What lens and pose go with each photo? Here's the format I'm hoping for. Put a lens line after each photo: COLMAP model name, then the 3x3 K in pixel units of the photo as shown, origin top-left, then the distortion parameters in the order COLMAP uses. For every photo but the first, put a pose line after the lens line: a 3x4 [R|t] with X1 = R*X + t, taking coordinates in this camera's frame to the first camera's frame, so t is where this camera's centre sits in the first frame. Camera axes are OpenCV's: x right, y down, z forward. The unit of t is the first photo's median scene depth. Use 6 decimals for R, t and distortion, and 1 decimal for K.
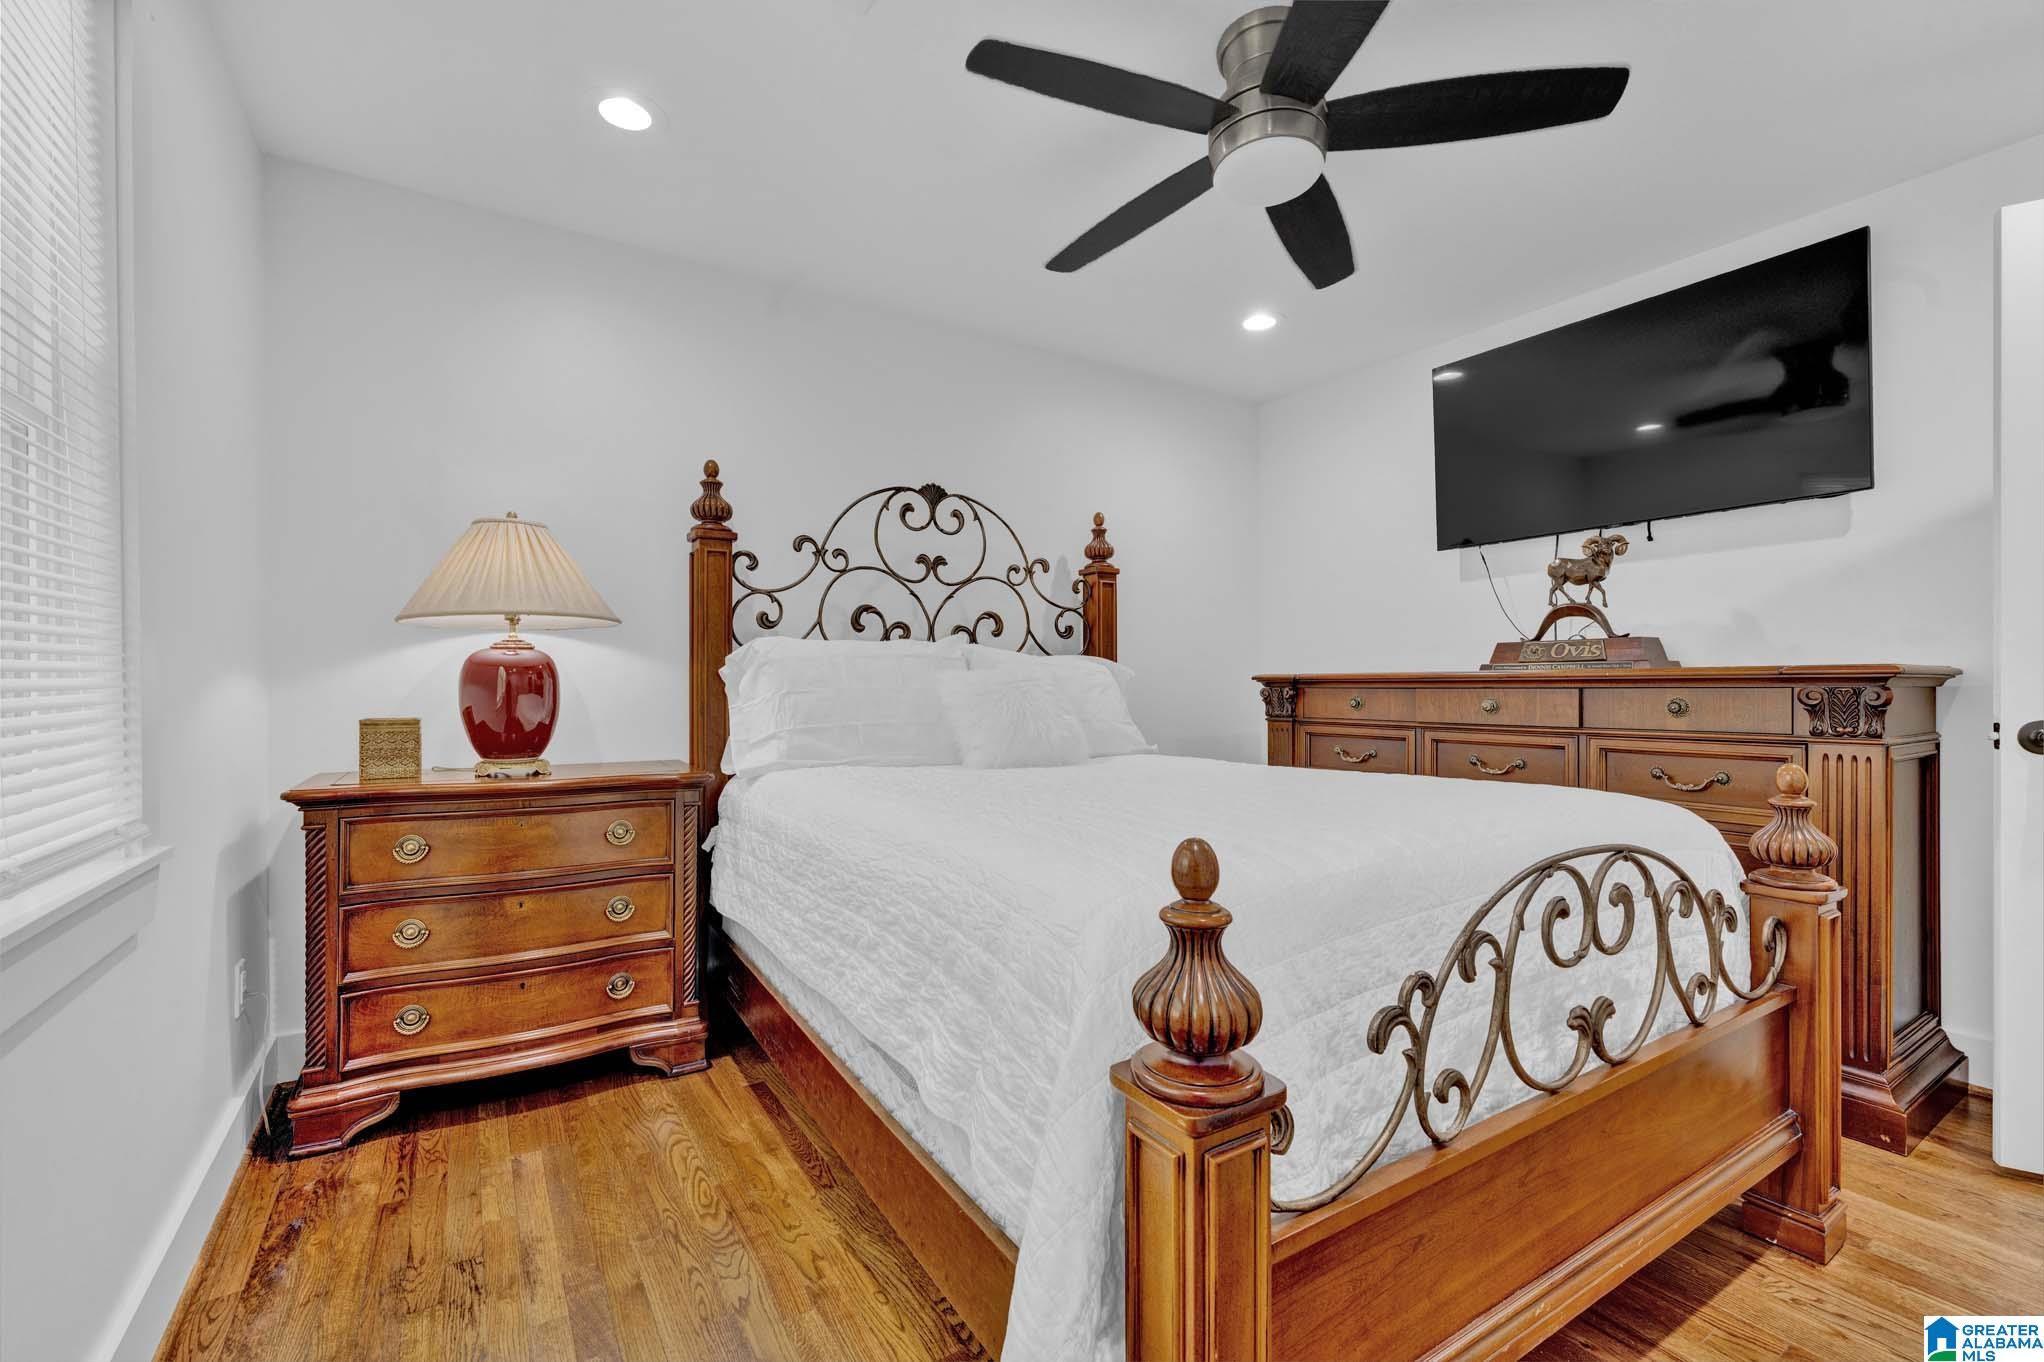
lens RADIAL K [[868.7, 0, 1022.0], [0, 868.7, 681.0], [0, 0, 1]] dist [0.001560, 0.000066]
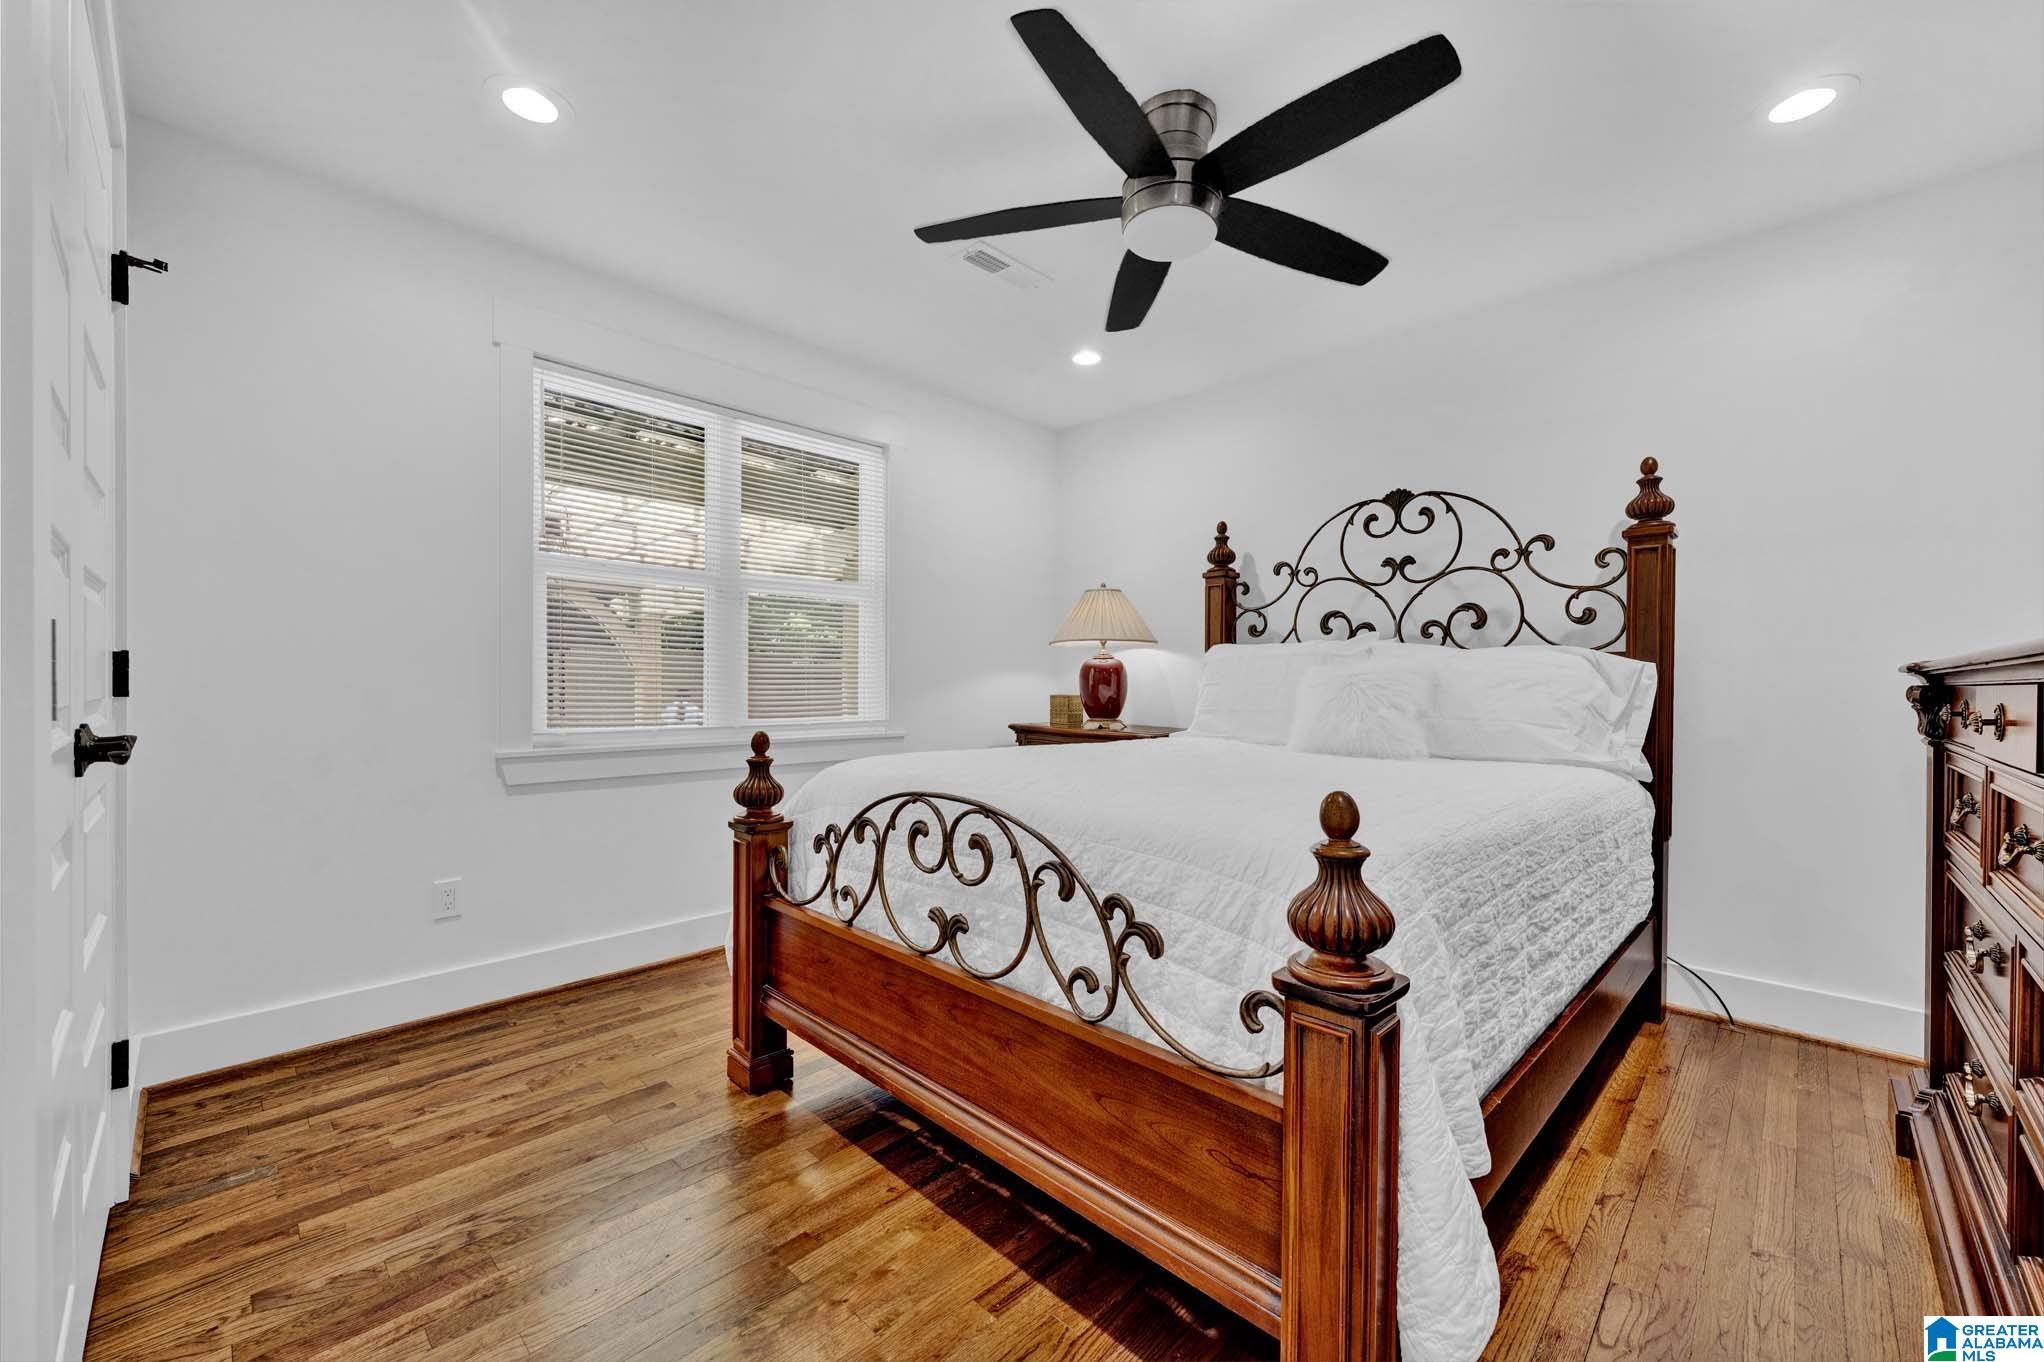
lens RADIAL K [[806.6, 0, 1019.6], [0, 806.6, 685.0], [0, 0, 1]] dist [-0.000078, -0.000108]
pose [[0.219318, 0.005325, -0.975639, 0.776567], [-0.002451, 0.999985, 0.004907, 0.007831], [0.975650, 0.001315, 0.219328, 0.345139]]
